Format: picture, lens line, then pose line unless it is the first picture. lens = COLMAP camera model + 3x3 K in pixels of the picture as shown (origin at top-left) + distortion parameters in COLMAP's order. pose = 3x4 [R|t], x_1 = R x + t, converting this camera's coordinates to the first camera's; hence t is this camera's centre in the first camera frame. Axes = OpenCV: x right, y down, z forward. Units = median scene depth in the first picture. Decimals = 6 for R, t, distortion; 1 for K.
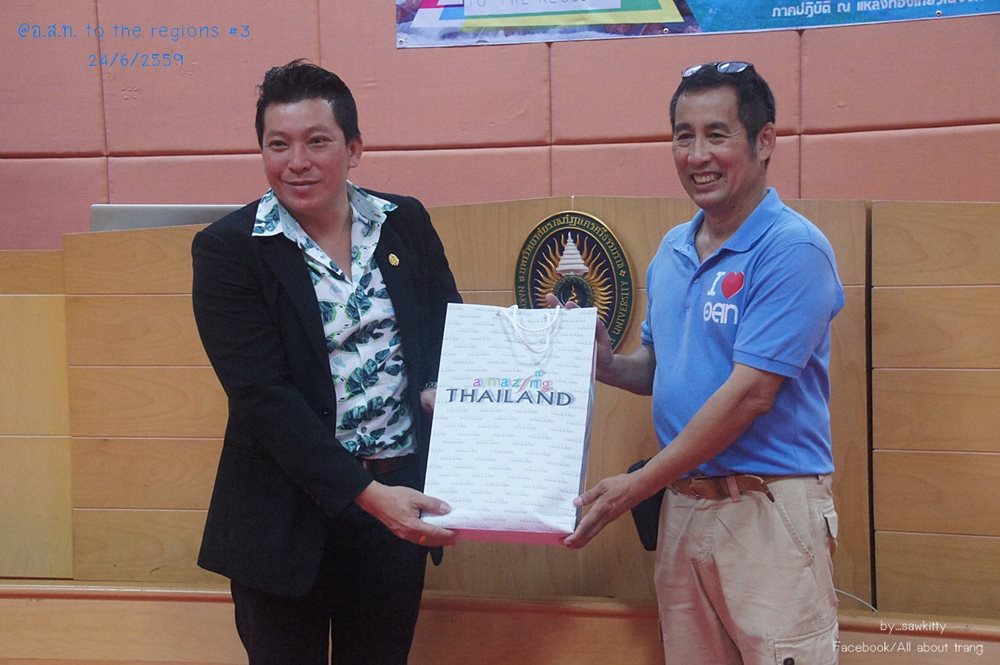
lens RADIAL K [[1908.9, 0, 500.0], [0, 1908.9, 332.5], [0, 0, 1]] dist [0.518034, 0.230768]
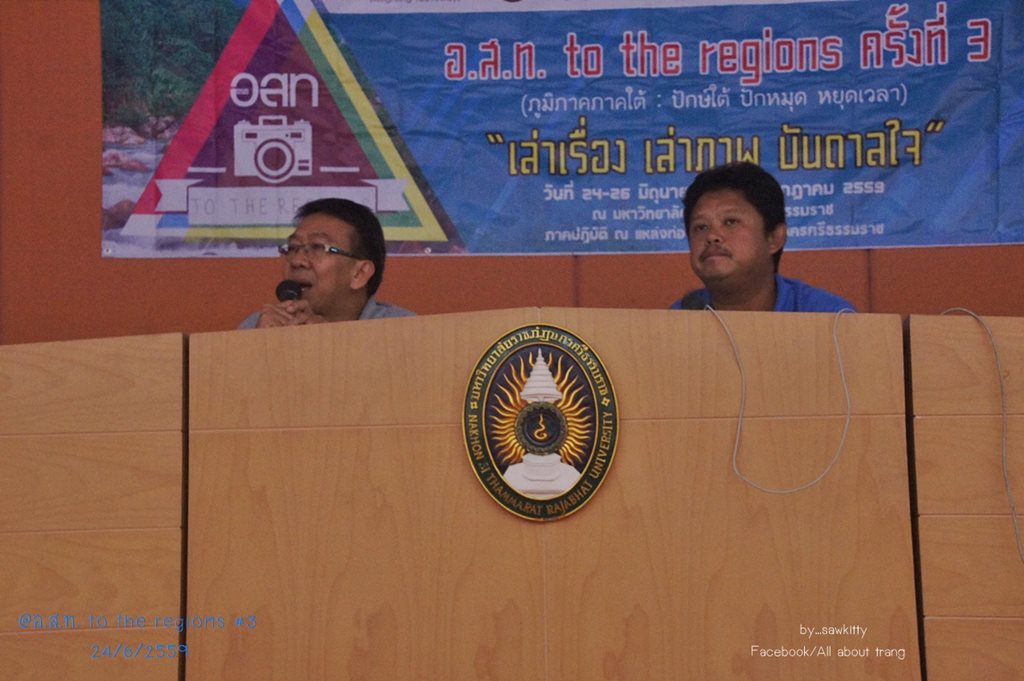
lens RADIAL K [[2015.3, 0, 508.9], [0, 2015.3, 370.8], [0, 0, 1]] dist [0.409866, 1.208207]
pose [[0.966964, 0.036755, 0.252251, -0.112932], [0.007818, 0.984809, -0.173465, 0.061609], [-0.254795, 0.169706, 0.951987, 0.120181]]
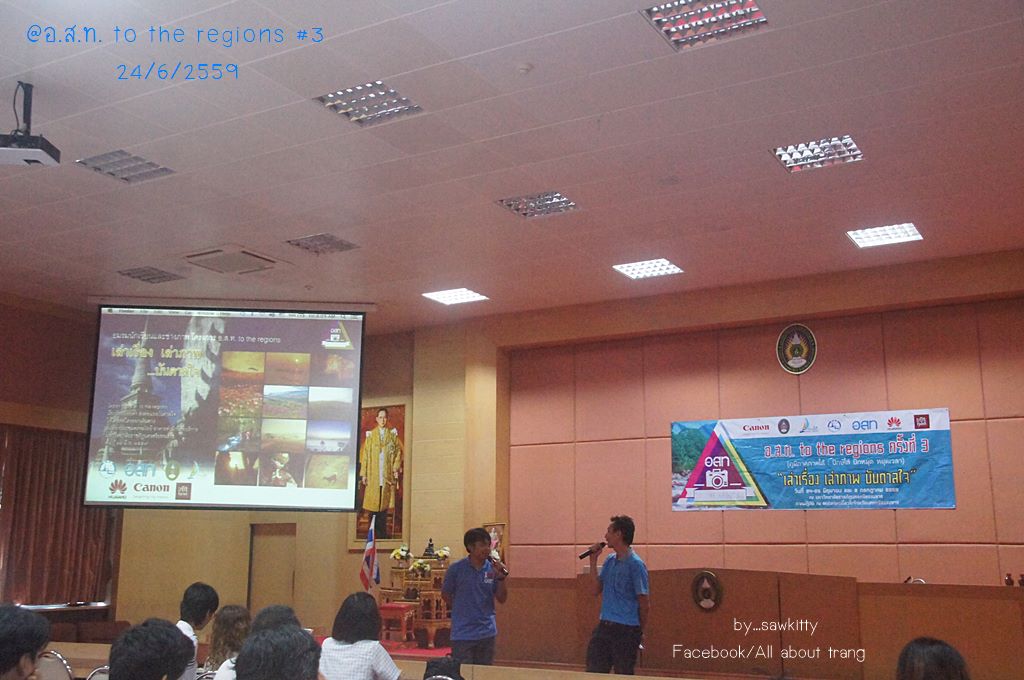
lens RADIAL K [[1047.7, 0, 512.0], [0, 1047.7, 340.0], [0, 0, 1]] dist [-0.082092, 0.298763]
pose [[0.976920, -0.013590, -0.213175, 0.057215], [-0.043699, 0.964153, -0.261726, 0.035035], [0.209090, 0.265000, 0.941306, -0.696628]]
